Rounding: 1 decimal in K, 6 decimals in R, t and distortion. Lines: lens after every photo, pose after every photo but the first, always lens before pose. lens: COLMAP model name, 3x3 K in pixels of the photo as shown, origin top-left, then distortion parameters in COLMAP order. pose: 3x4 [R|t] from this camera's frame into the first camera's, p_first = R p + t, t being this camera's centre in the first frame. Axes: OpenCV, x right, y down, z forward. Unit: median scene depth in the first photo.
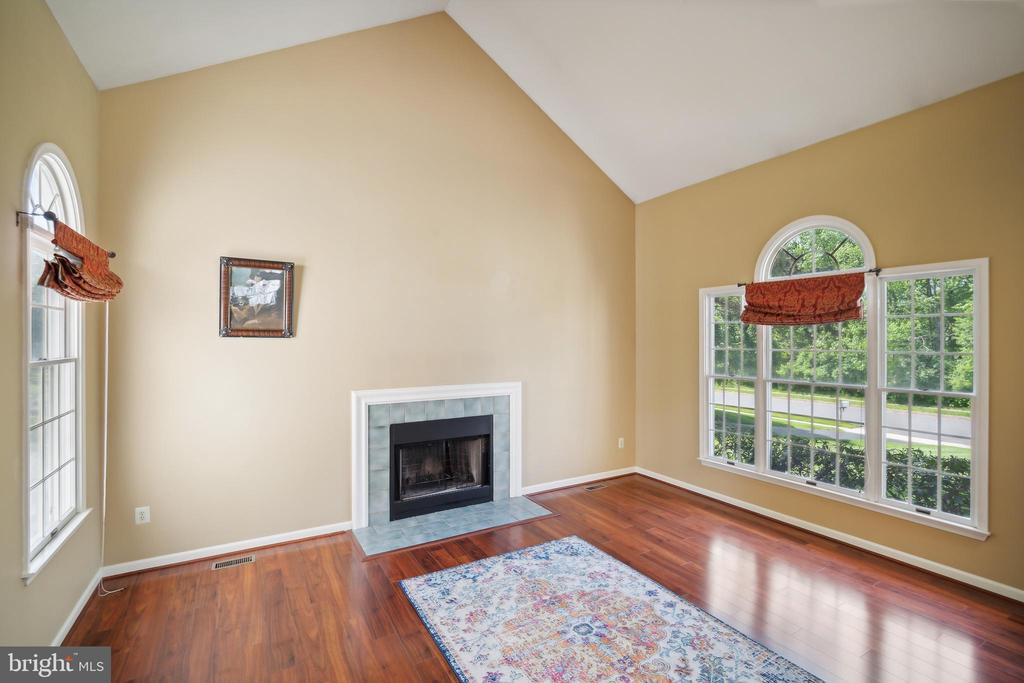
lens RADIAL K [[451.9, 0, 511.6], [0, 451.9, 340.1], [0, 0, 1]] dist [-0.001519, -0.000067]
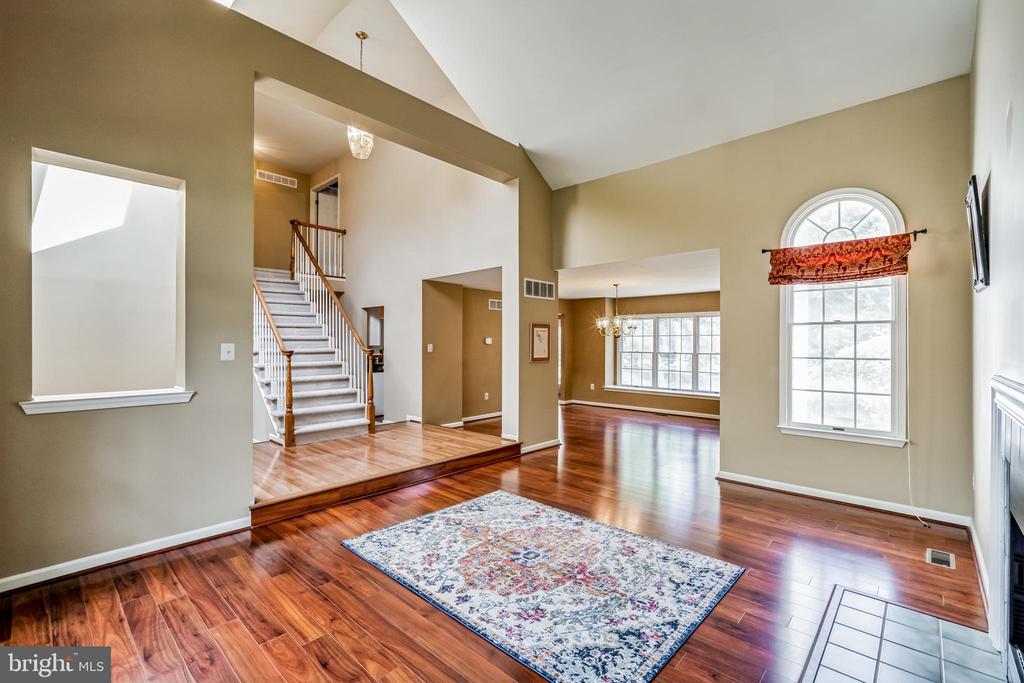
lens RADIAL K [[451.9, 0, 512.2], [0, 451.9, 342.1], [0, 0, 1]] dist [-0.001519, -0.000067]
pose [[-0.957114, -0.005992, -0.289651, 0.455651], [-0.005679, 0.999982, -0.001922, 0.101906], [0.289657, -0.000195, -0.957131, 1.766310]]
